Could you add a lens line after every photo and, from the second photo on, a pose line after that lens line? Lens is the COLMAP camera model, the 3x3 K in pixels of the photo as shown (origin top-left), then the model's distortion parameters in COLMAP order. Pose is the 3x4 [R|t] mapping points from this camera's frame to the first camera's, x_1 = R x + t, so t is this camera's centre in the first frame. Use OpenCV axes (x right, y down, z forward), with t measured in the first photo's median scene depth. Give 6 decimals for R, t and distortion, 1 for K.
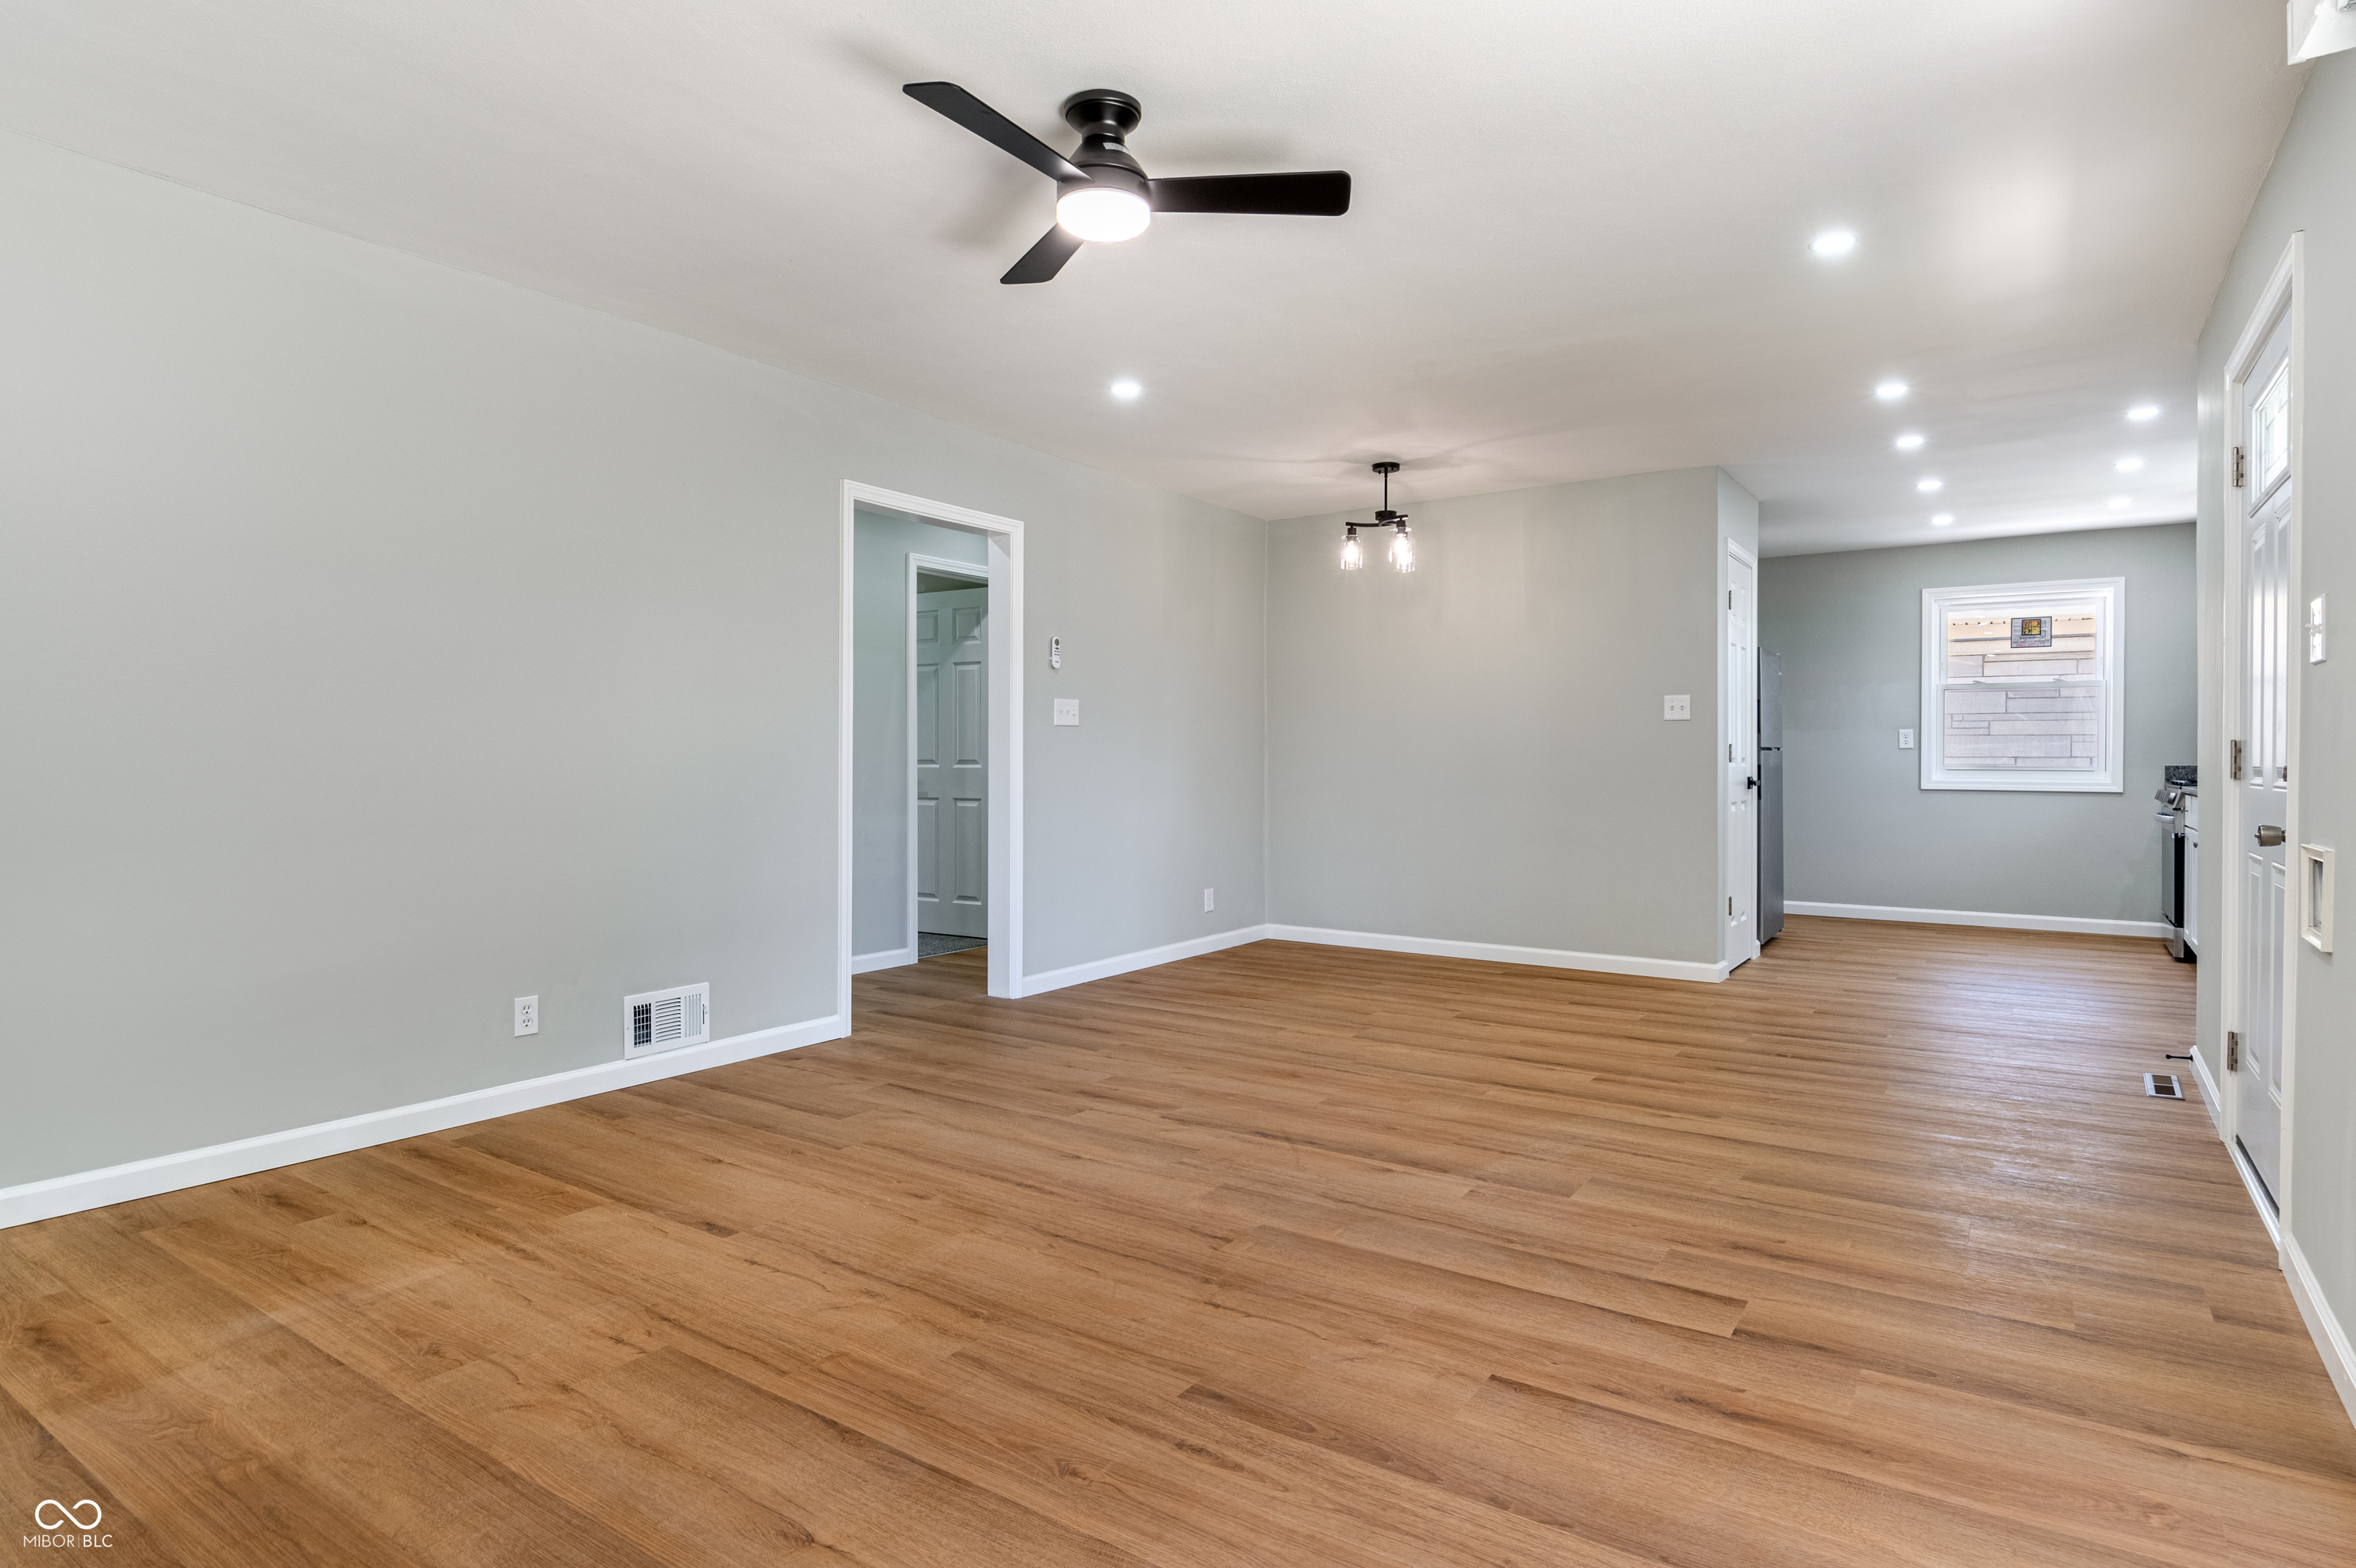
lens RADIAL K [[1252.1, 0, 1185.9], [0, 1252.1, 752.7], [0, 0, 1]] dist [0.000951, 0.000079]
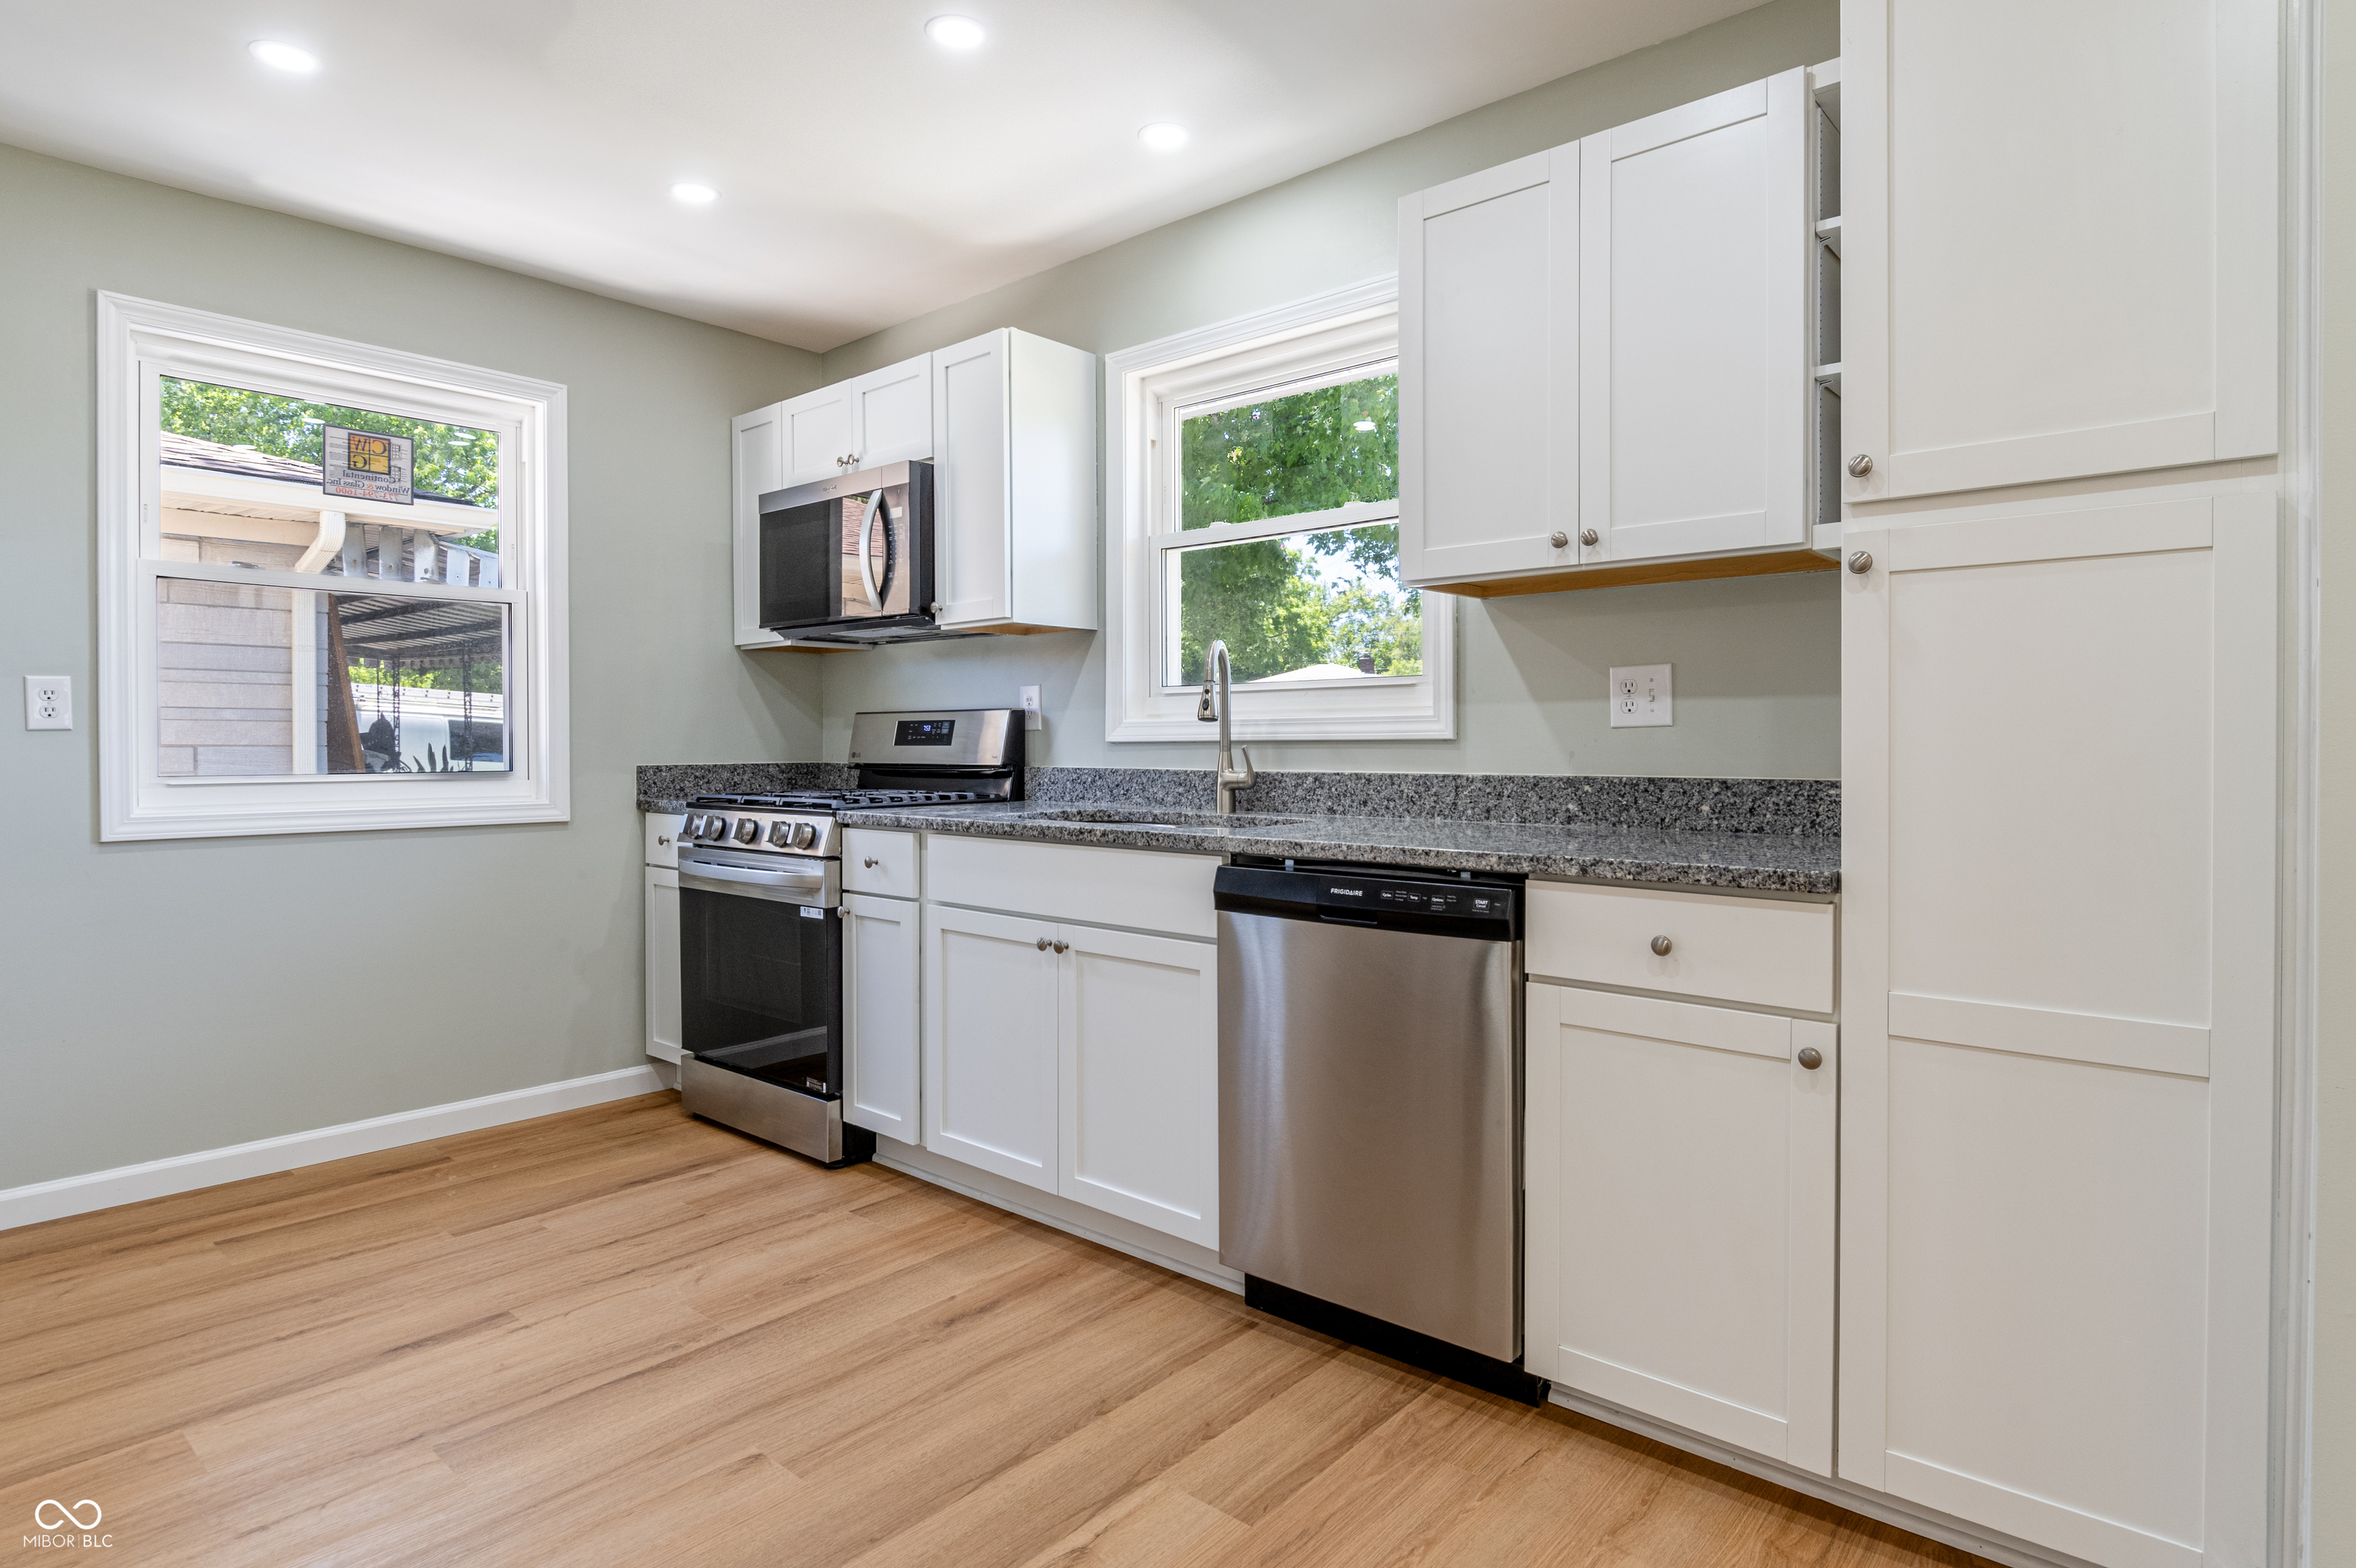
lens RADIAL K [[1252.1, 0, 1185.9], [0, 1252.1, 752.7], [0, 0, 1]] dist [0.000951, 0.000079]
pose [[0.108453, -0.007291, 0.994075, 0.269837], [0.003432, 0.999970, 0.006960, 0.001808], [-0.994096, 0.002657, 0.108475, 0.670207]]
